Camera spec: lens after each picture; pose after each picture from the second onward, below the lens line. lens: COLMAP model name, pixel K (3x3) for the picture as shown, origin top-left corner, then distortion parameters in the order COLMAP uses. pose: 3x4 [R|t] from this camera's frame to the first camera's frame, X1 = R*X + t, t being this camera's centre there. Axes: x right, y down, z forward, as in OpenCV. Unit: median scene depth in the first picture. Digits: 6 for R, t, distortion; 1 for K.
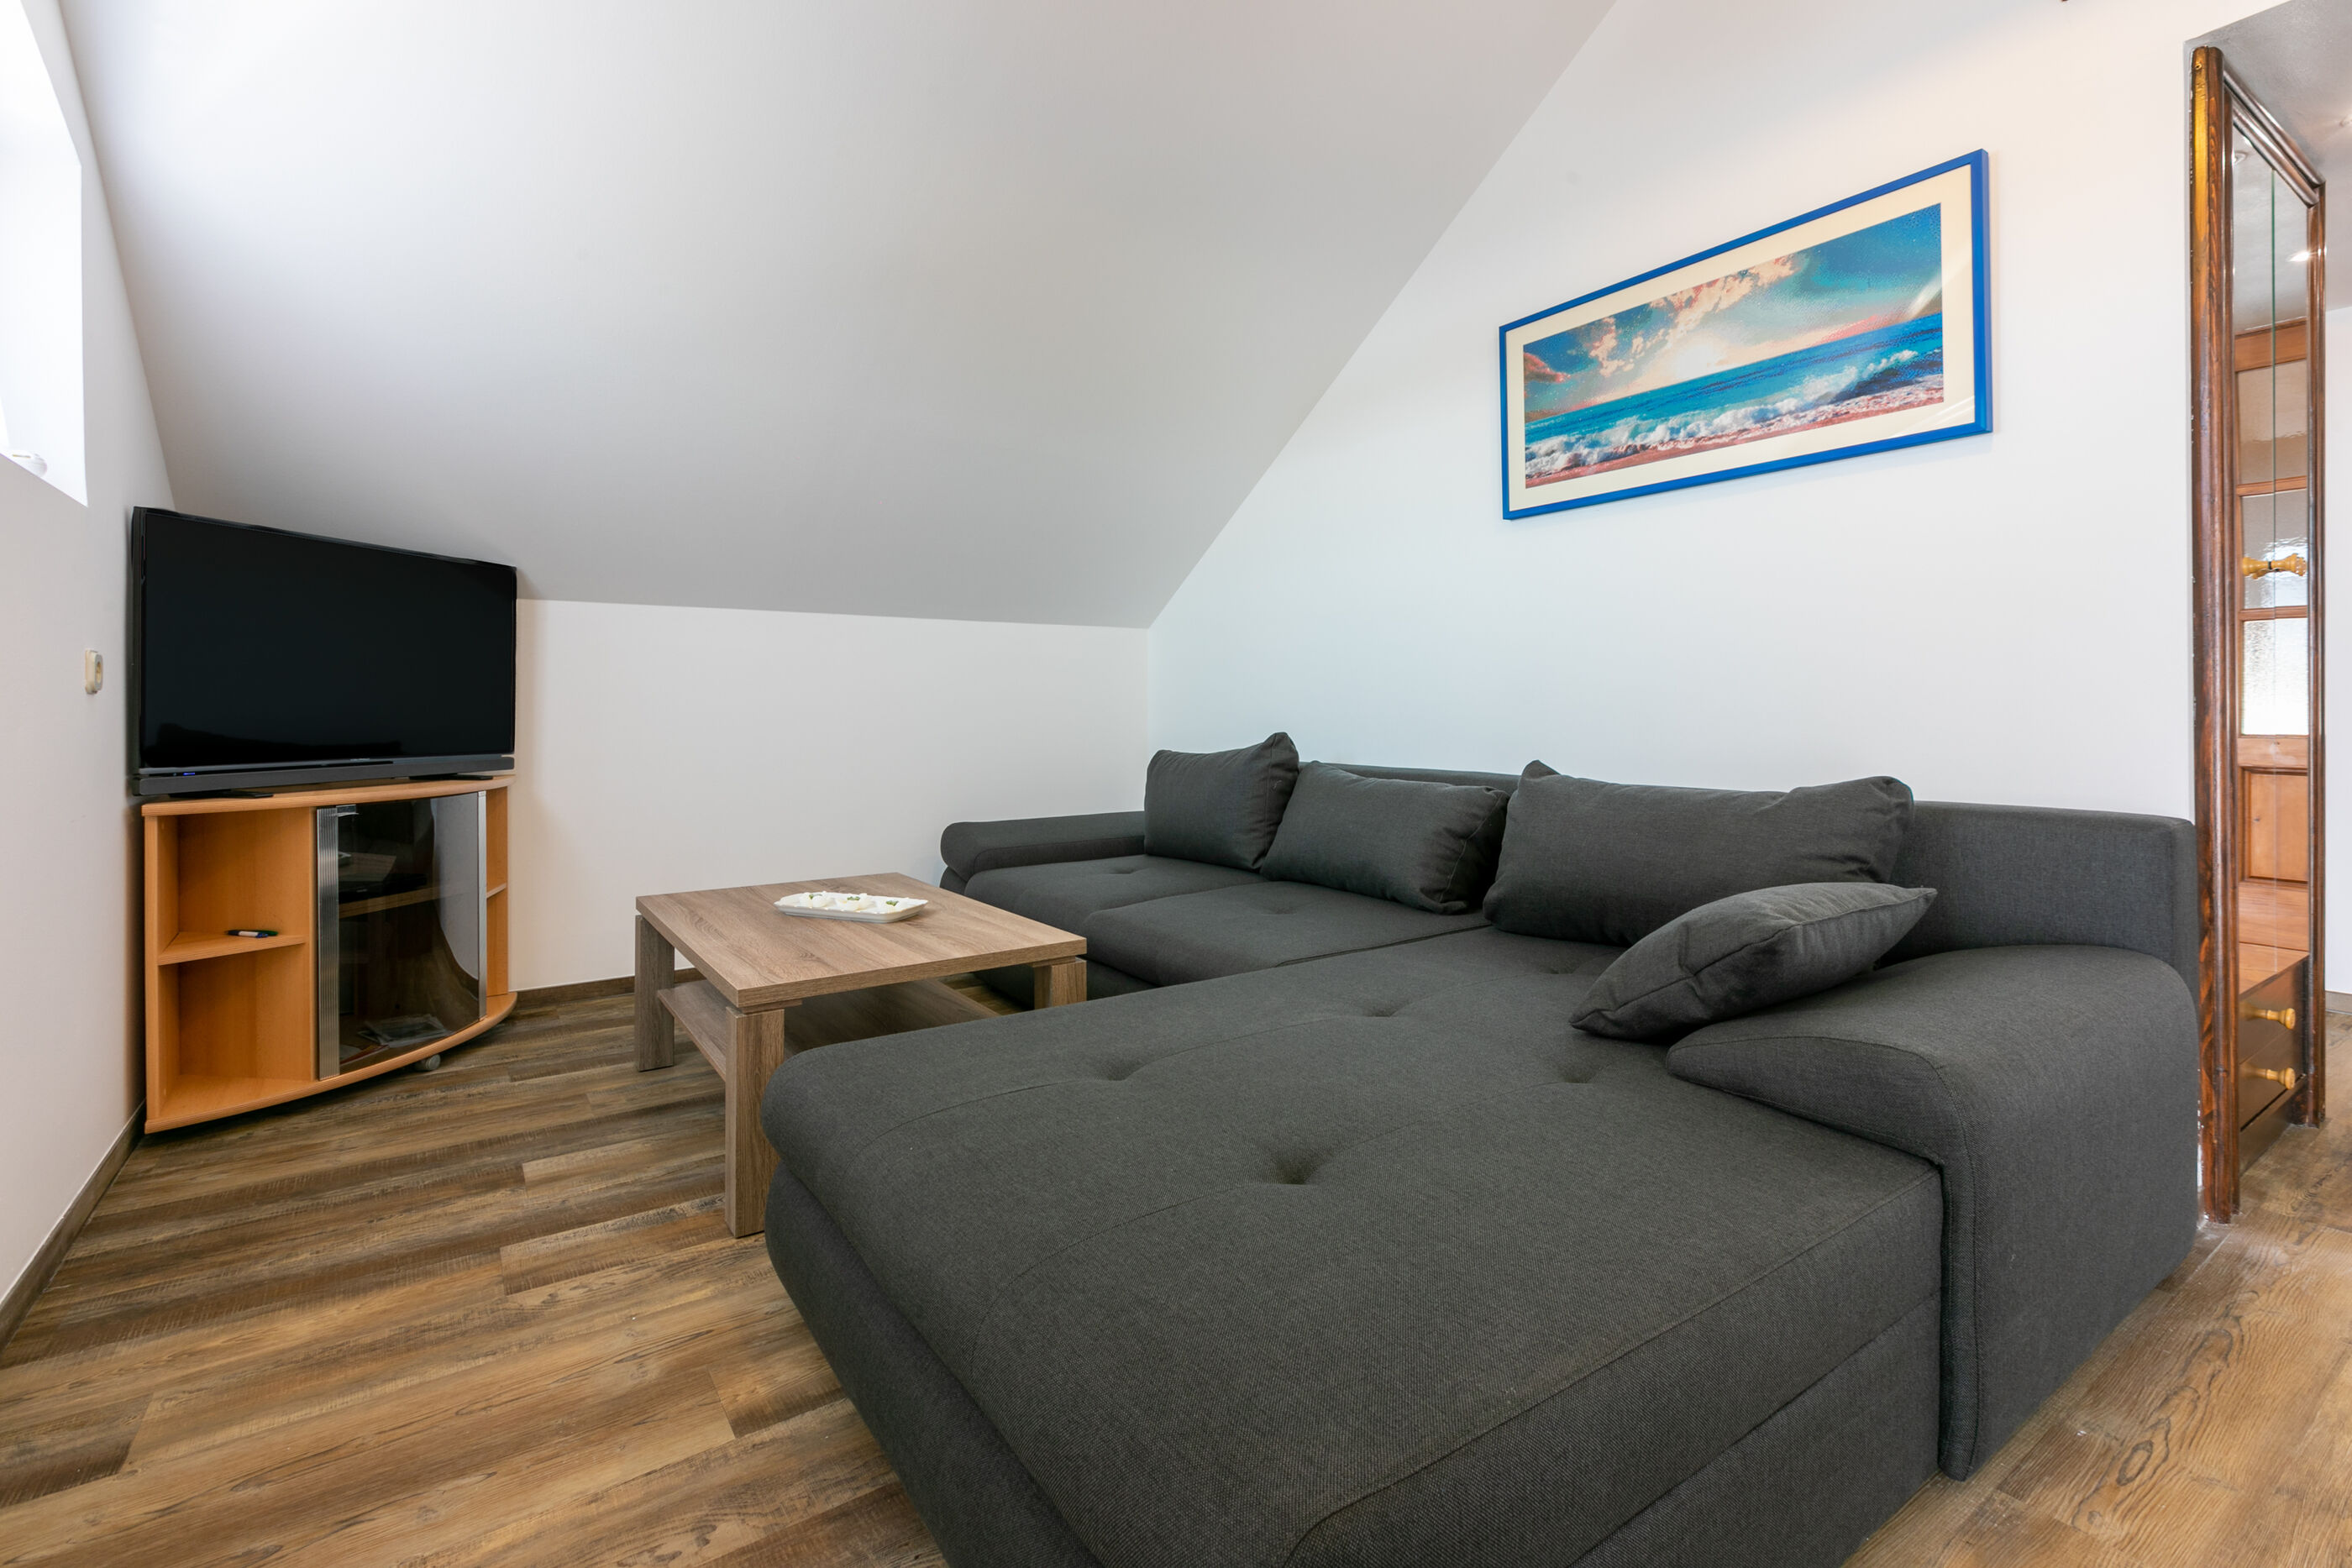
lens RADIAL K [[1072.5, 0, 1159.5], [0, 1072.5, 699.8], [0, 0, 1]] dist [-0.000081, 0.000236]
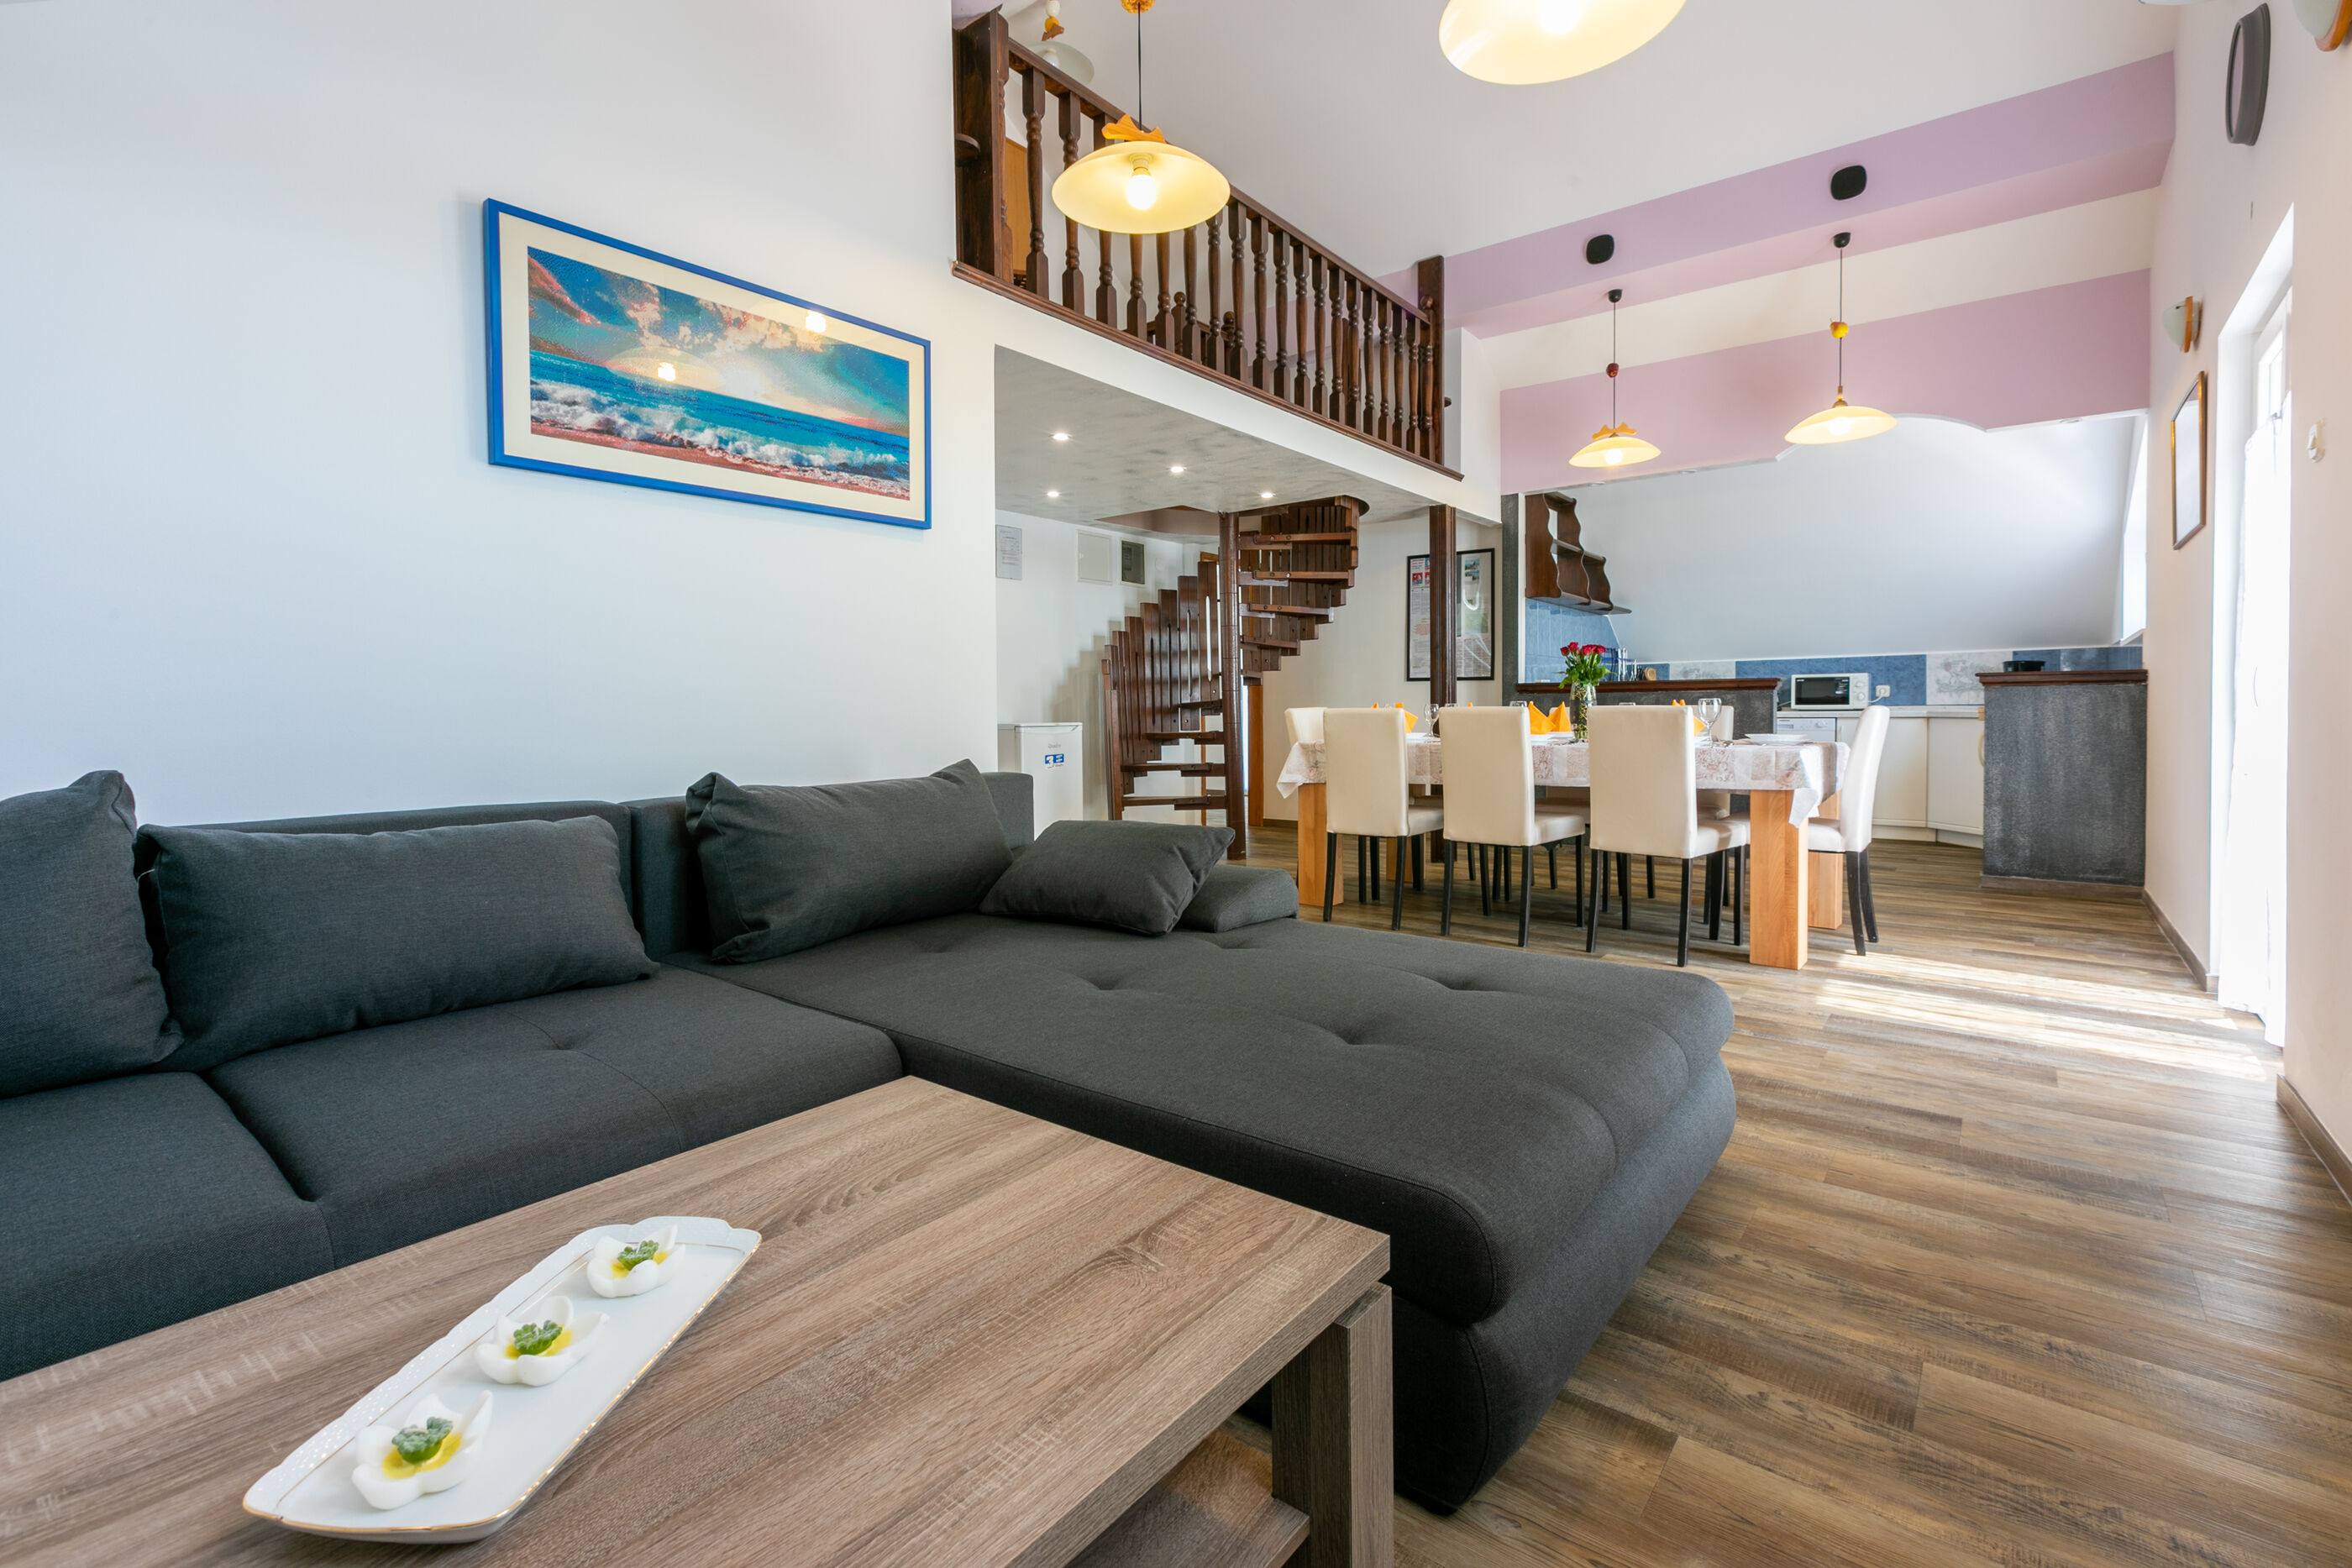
lens RADIAL K [[1070.1, 0, 1175.3], [0, 1070.1, 725.9], [0, 0, 1]] dist [0.003298, 0.000372]
pose [[-0.302992, -0.010586, 0.952934, -0.626666], [-0.000158, 0.999939, 0.011059, 0.007445], [-0.952993, 0.003201, -0.302975, 0.913244]]
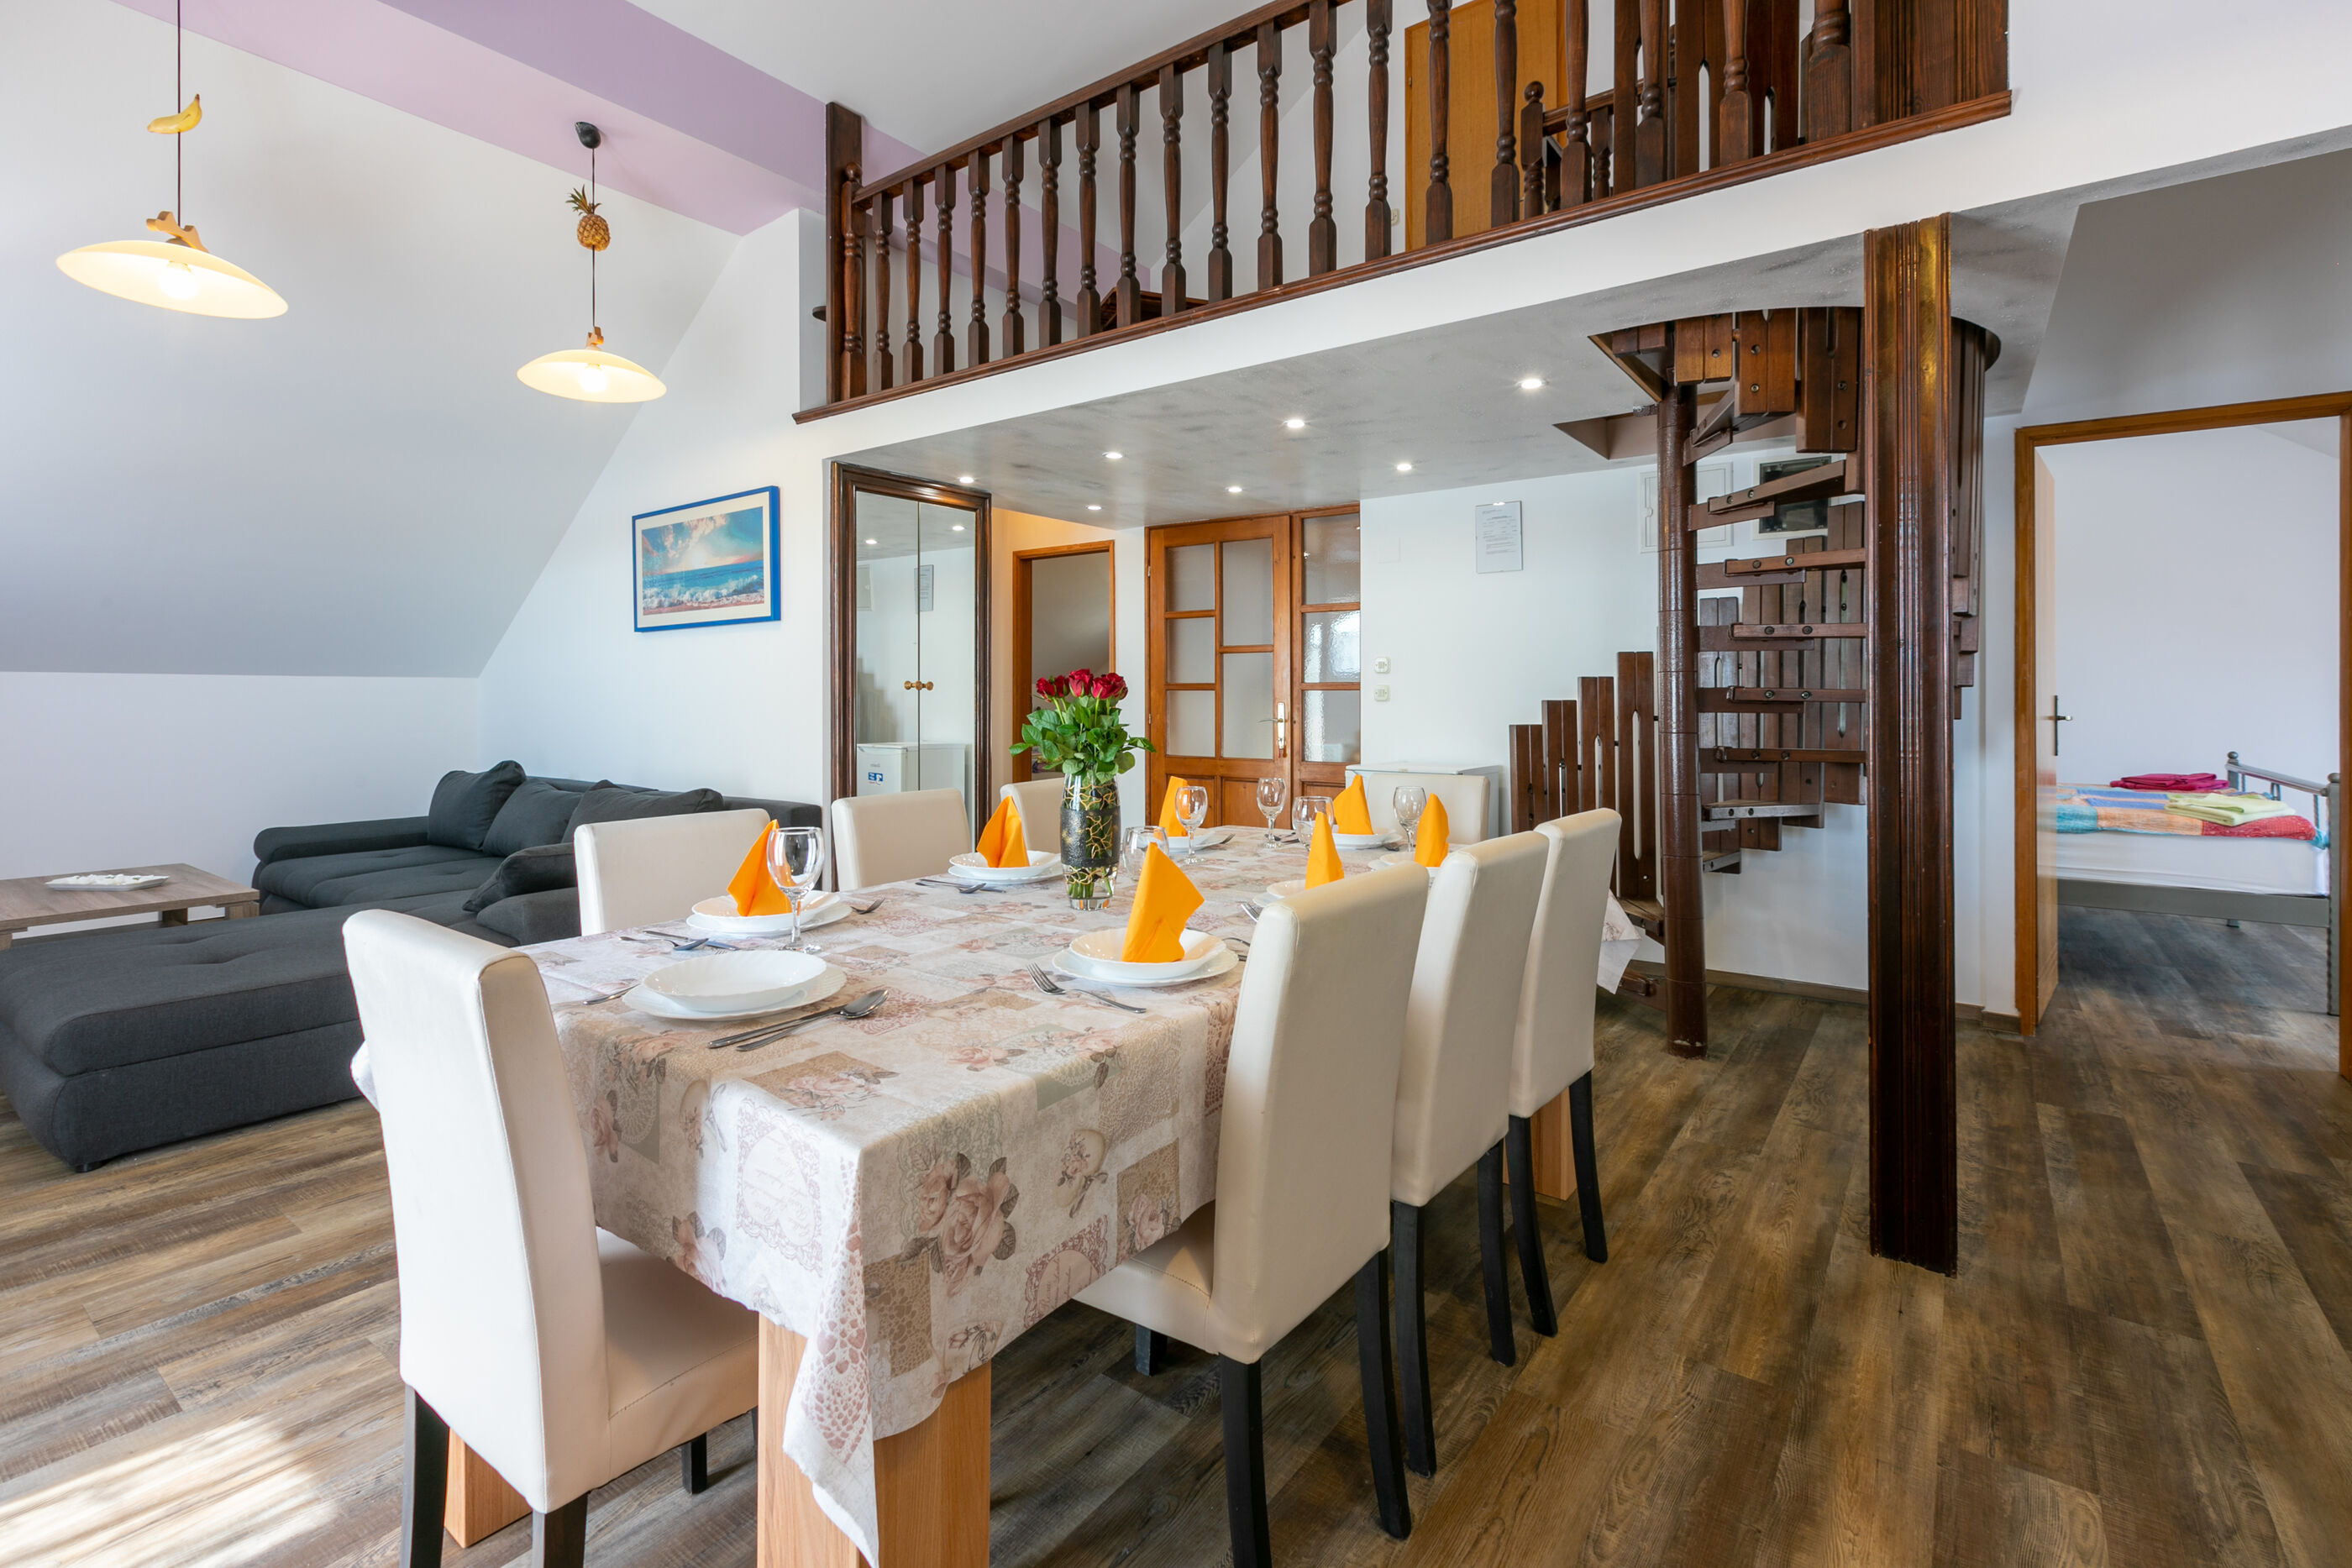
lens RADIAL K [[1053.4, 0, 1177.2], [0, 1053.4, 700.9], [0, 0, 1]] dist [-0.000590, 0.000008]
pose [[0.941827, -0.000582, 0.336099, 0.664601], [-0.002994, 0.999944, 0.010122, -0.094503], [-0.336086, -0.010539, 0.941772, -0.974025]]
